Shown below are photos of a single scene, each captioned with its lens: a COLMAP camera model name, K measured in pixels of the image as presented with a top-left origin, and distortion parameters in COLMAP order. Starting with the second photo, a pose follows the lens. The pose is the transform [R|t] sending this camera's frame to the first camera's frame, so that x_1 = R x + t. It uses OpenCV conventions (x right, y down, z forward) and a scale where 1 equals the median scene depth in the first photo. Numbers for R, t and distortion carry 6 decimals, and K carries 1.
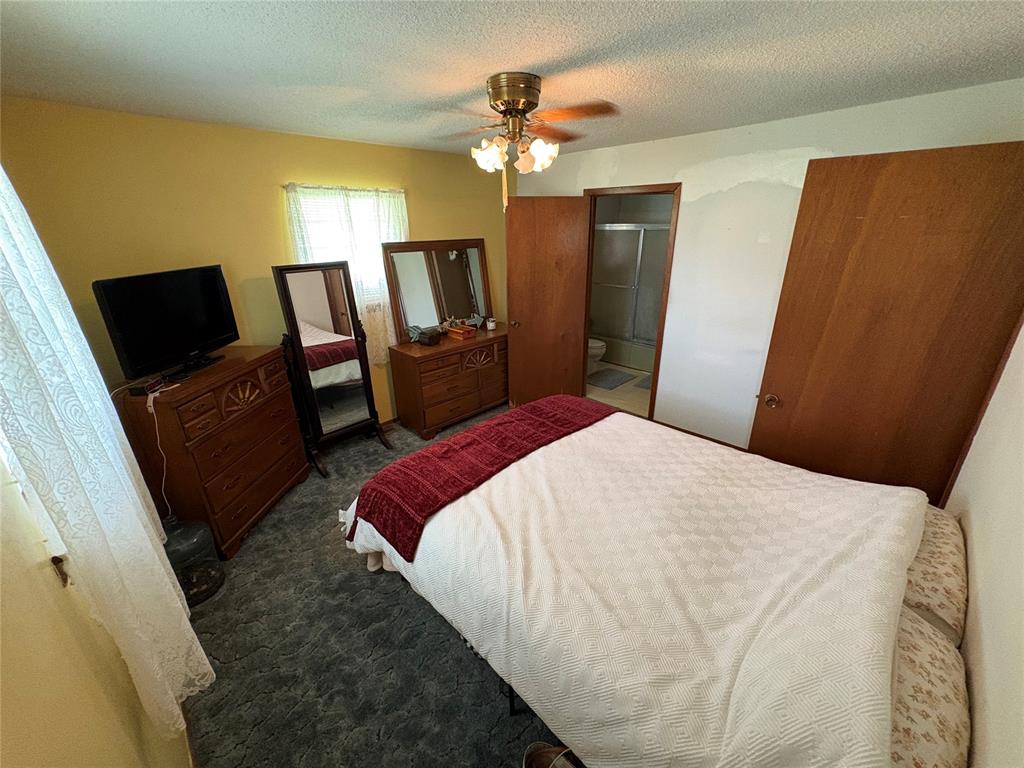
lens RADIAL K [[405.1, 0, 512.0], [0, 405.1, 384.0], [0, 0, 1]] dist [-0.000309, -0.000065]
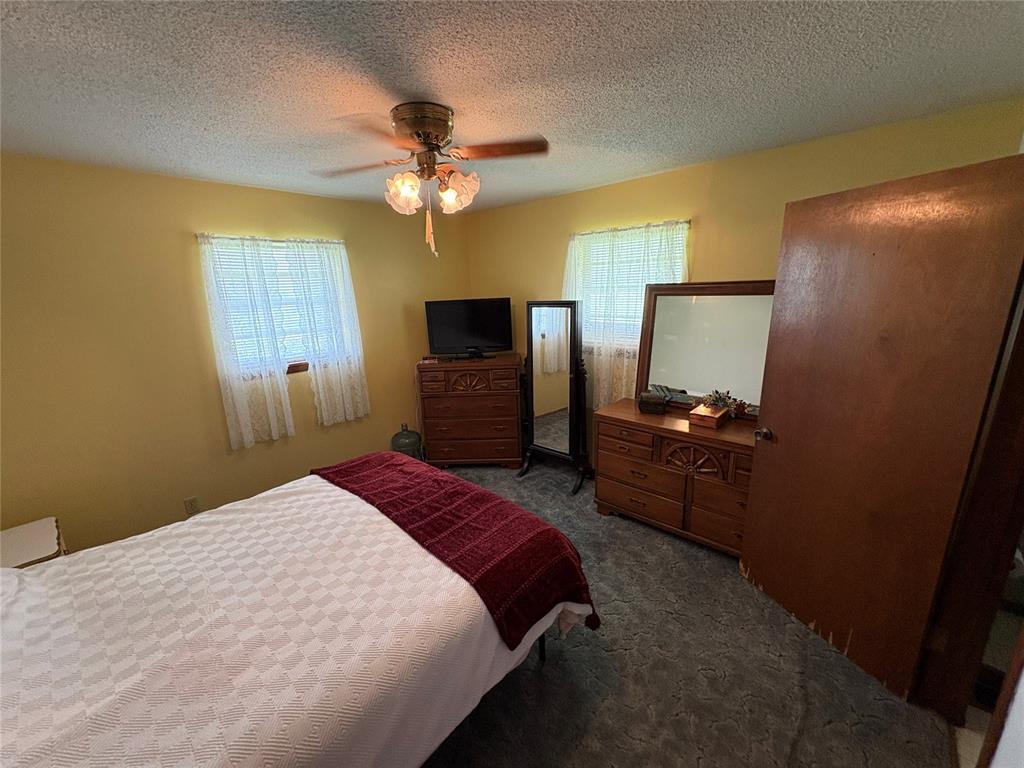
lens RADIAL K [[405.1, 0, 512.0], [0, 405.1, 384.0], [0, 0, 1]] dist [-0.000309, -0.000065]
pose [[0.048367, 0.250526, -0.966901, 0.588139], [-0.325507, 0.919141, 0.221868, -0.260899], [0.944302, 0.304002, 0.126004, 0.714826]]
